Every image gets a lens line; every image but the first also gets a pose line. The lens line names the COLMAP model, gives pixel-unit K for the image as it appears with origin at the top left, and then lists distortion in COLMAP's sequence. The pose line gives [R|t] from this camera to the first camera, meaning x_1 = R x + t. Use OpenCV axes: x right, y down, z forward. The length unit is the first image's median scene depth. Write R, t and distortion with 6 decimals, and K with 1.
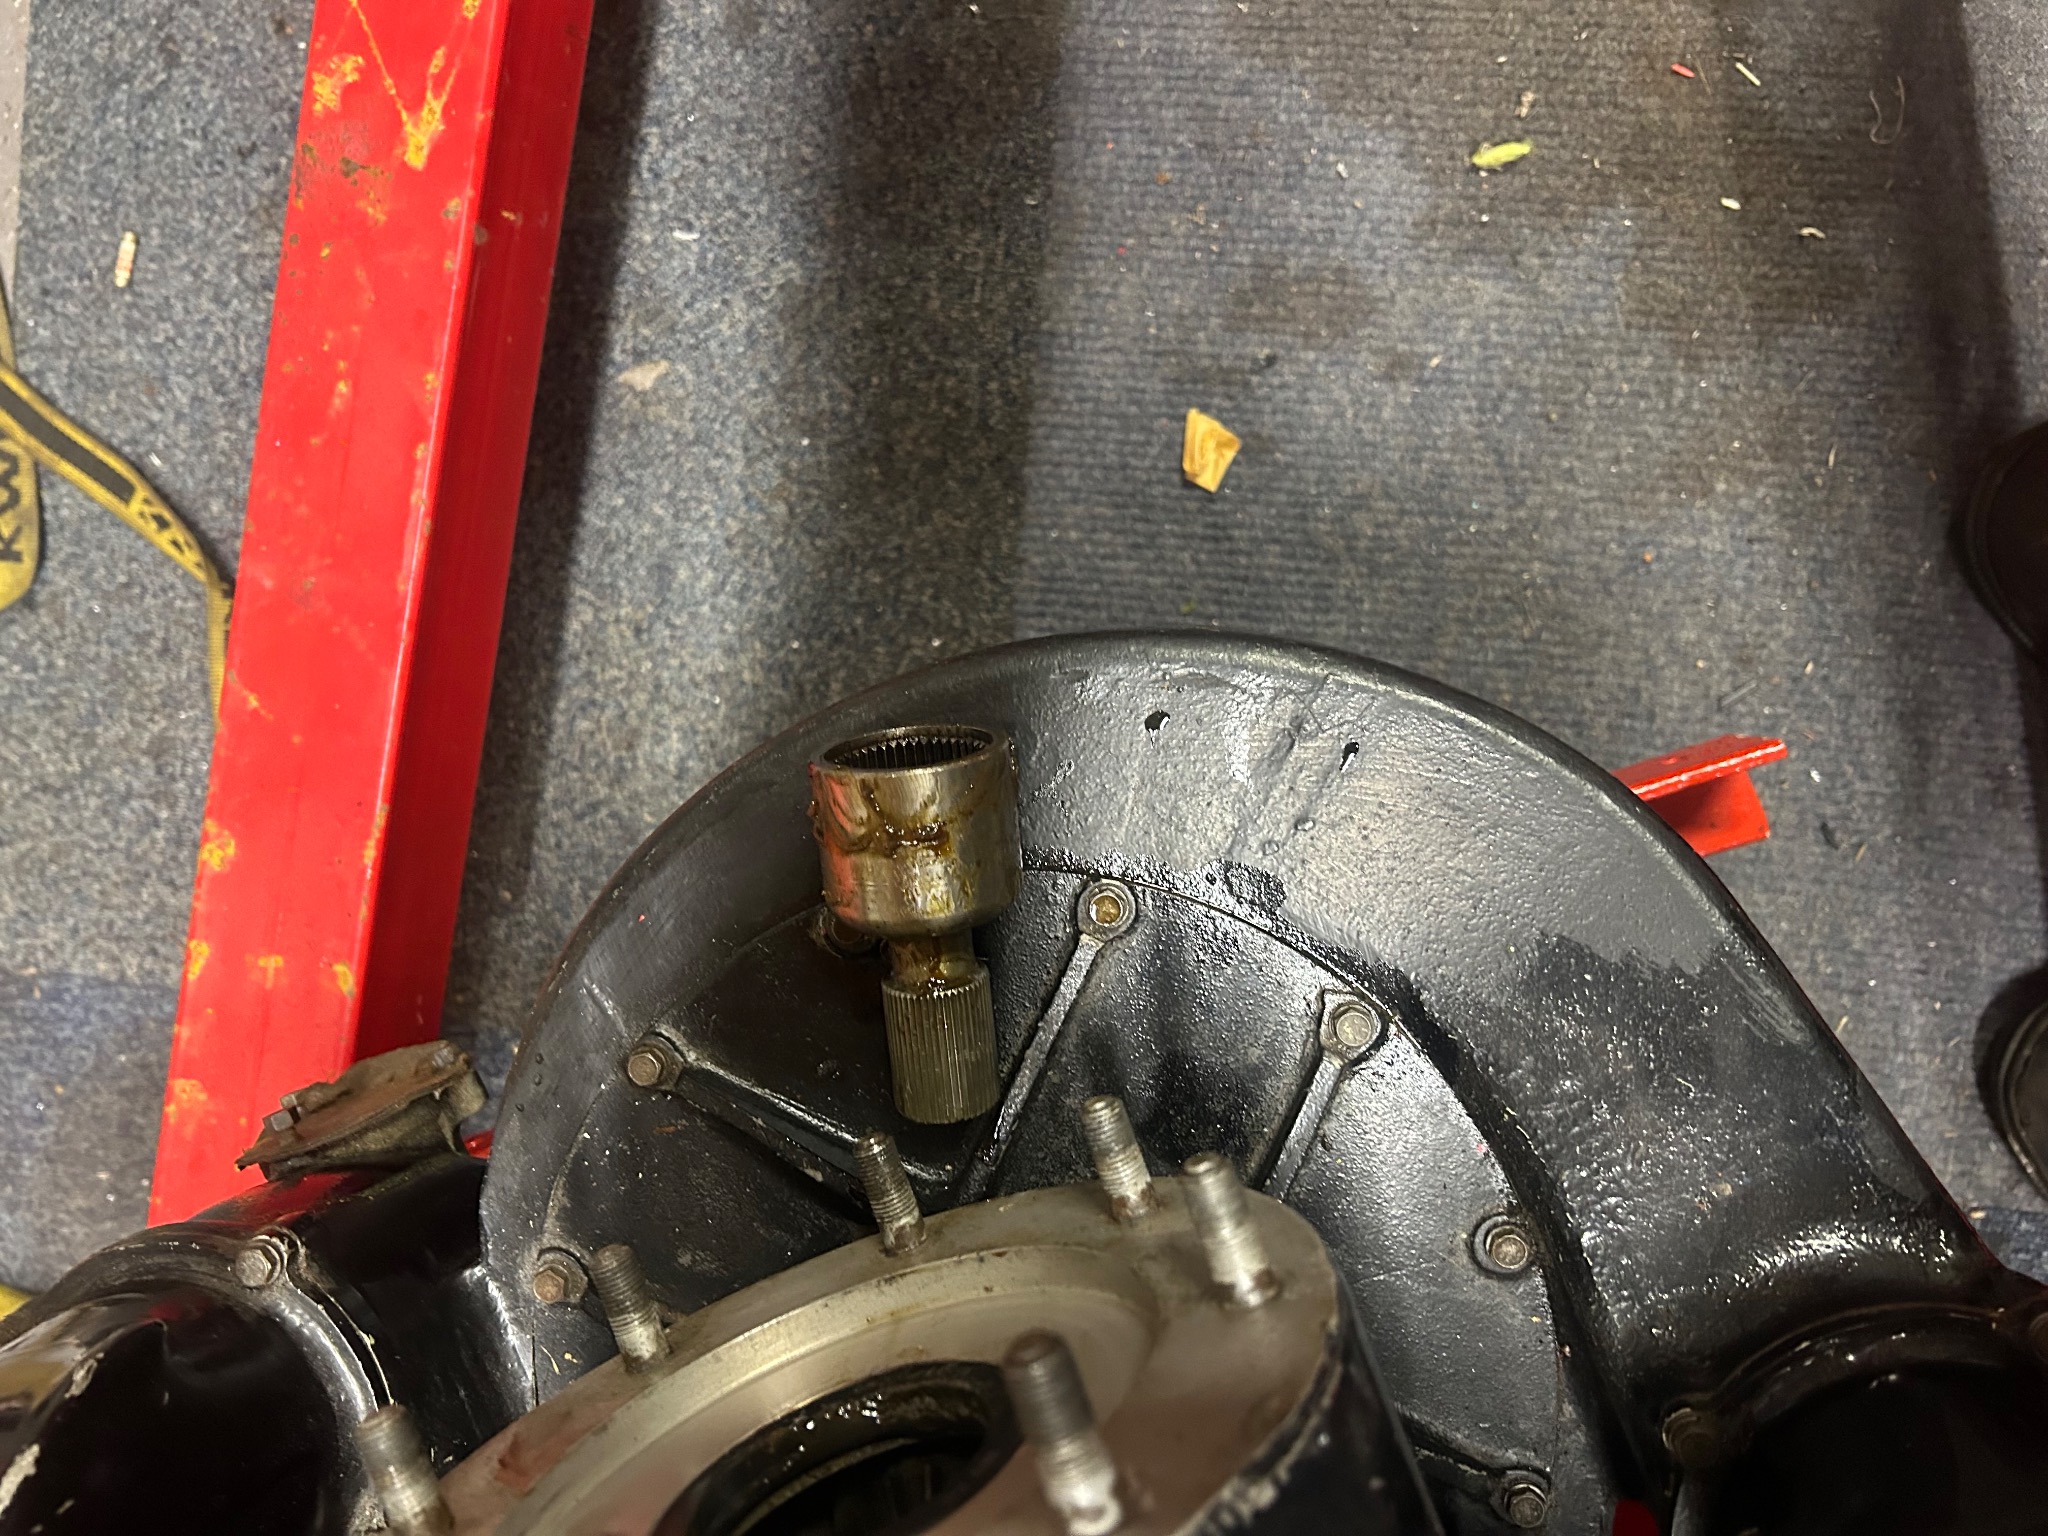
lens RADIAL K [[1513.4, 0, 1024.0], [0, 1513.4, 768.0], [0, 0, 1]] dist [0.084425, -0.069123]
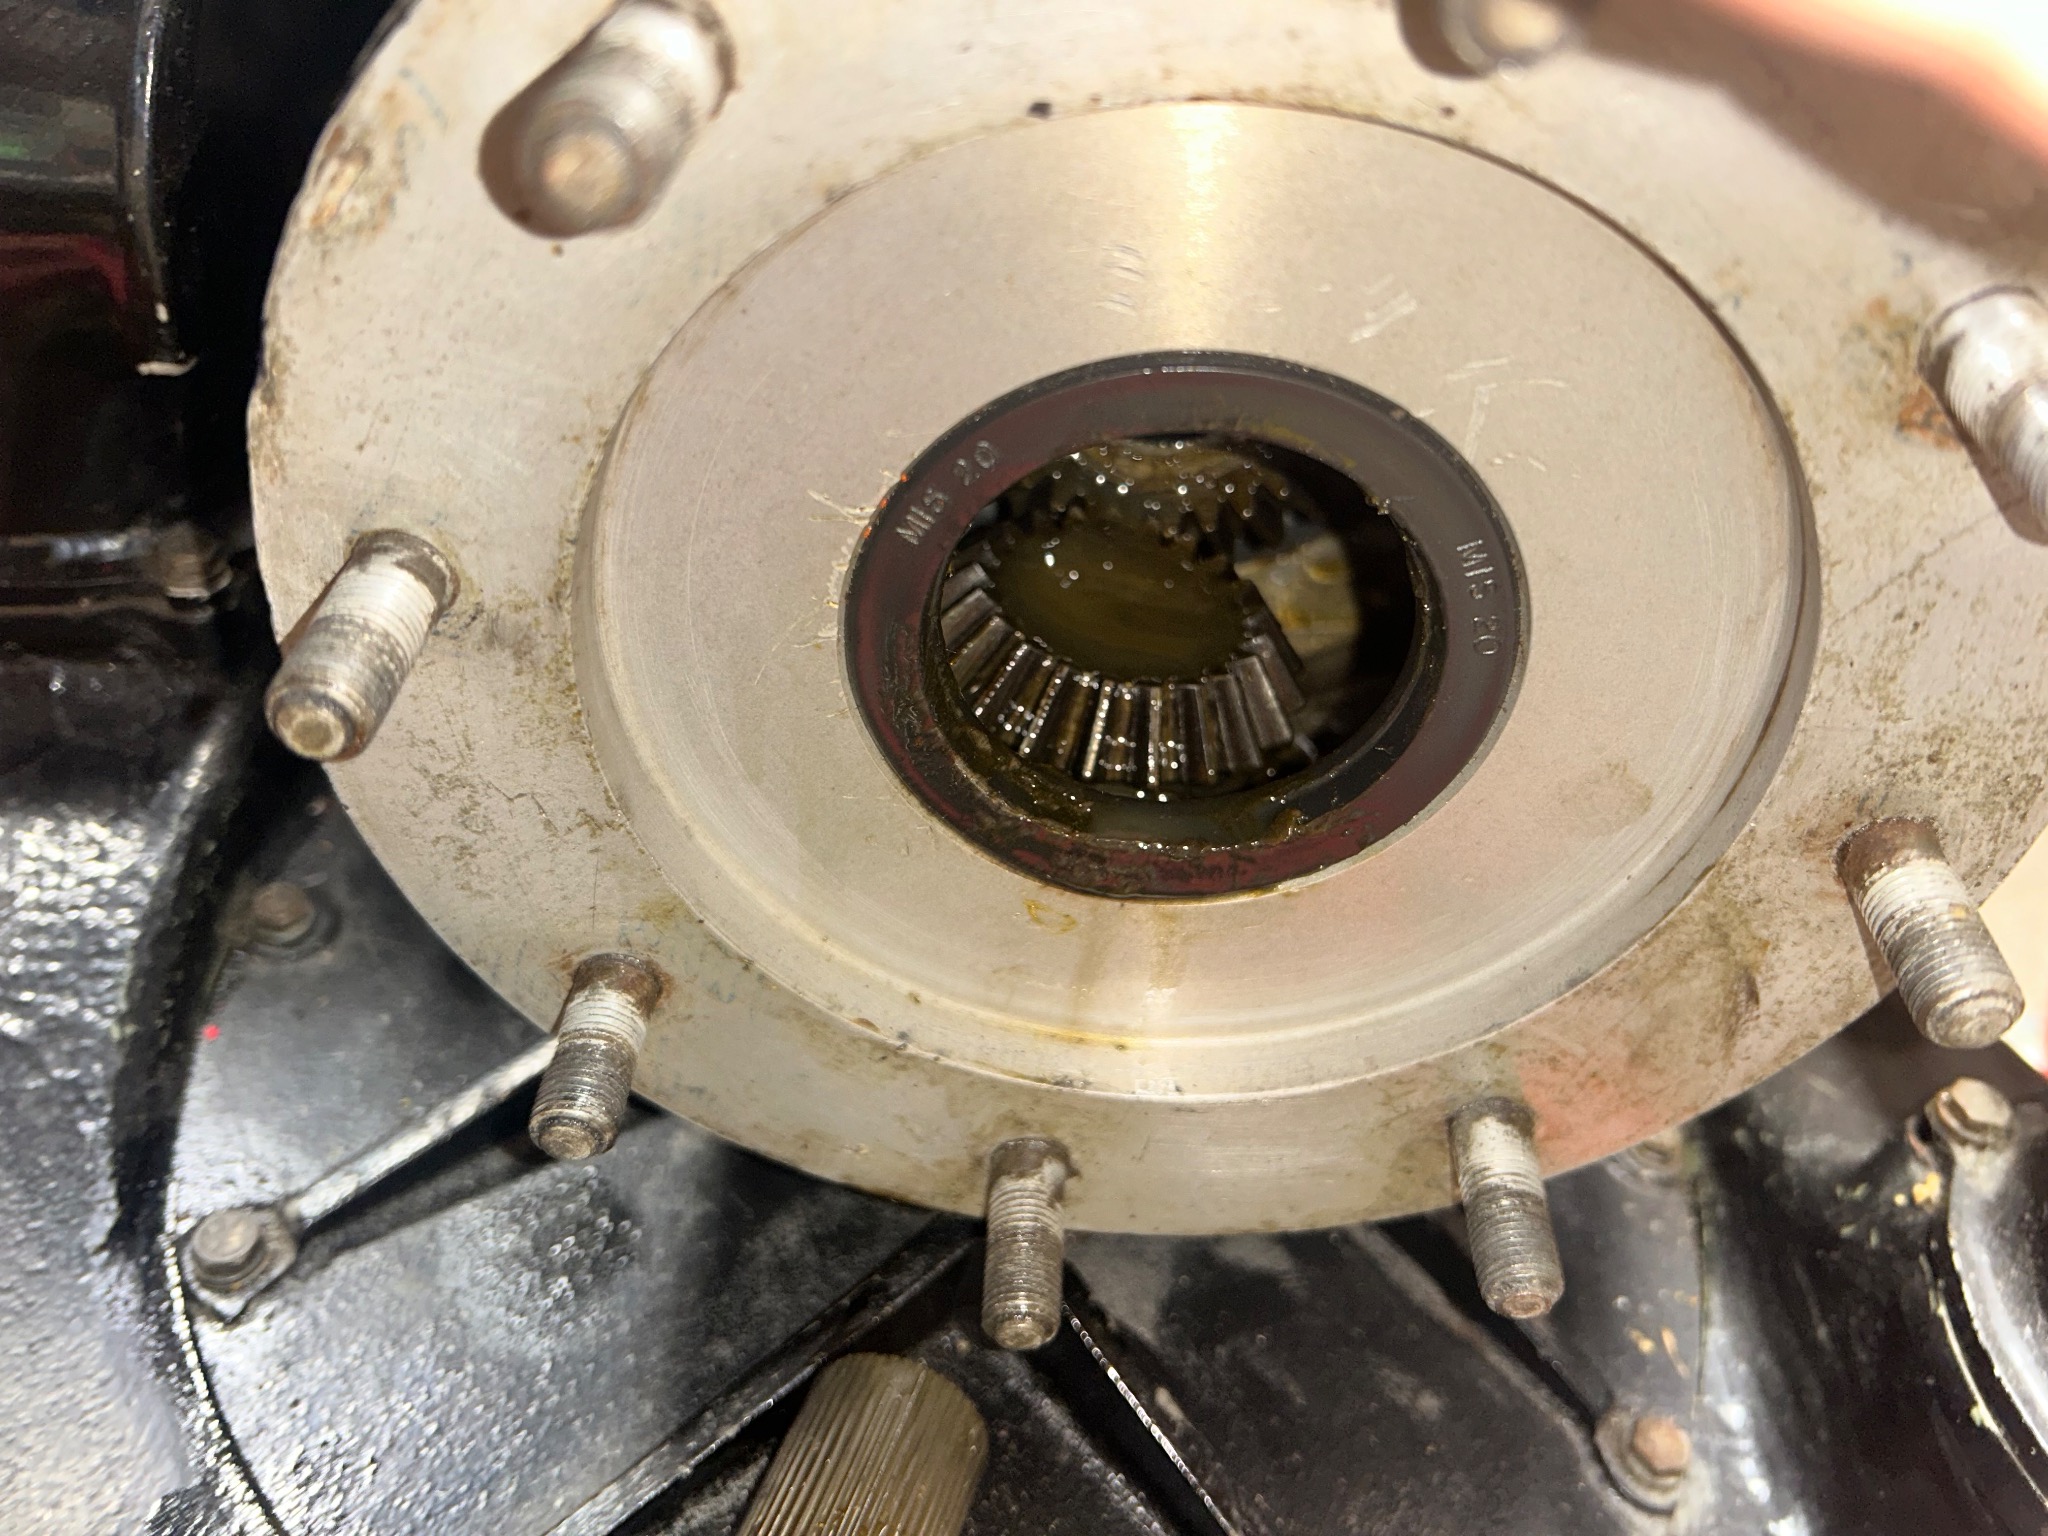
lens RADIAL K [[1650.9, 0, 1024.0], [0, 1650.9, 768.0], [0, 0, 1]] dist [-0.016120, -0.005431]
pose [[-0.916764, -0.311047, 0.250587, -0.166890], [0.395980, -0.625476, 0.672295, -0.019915], [-0.052379, 0.715563, 0.696582, 0.401827]]
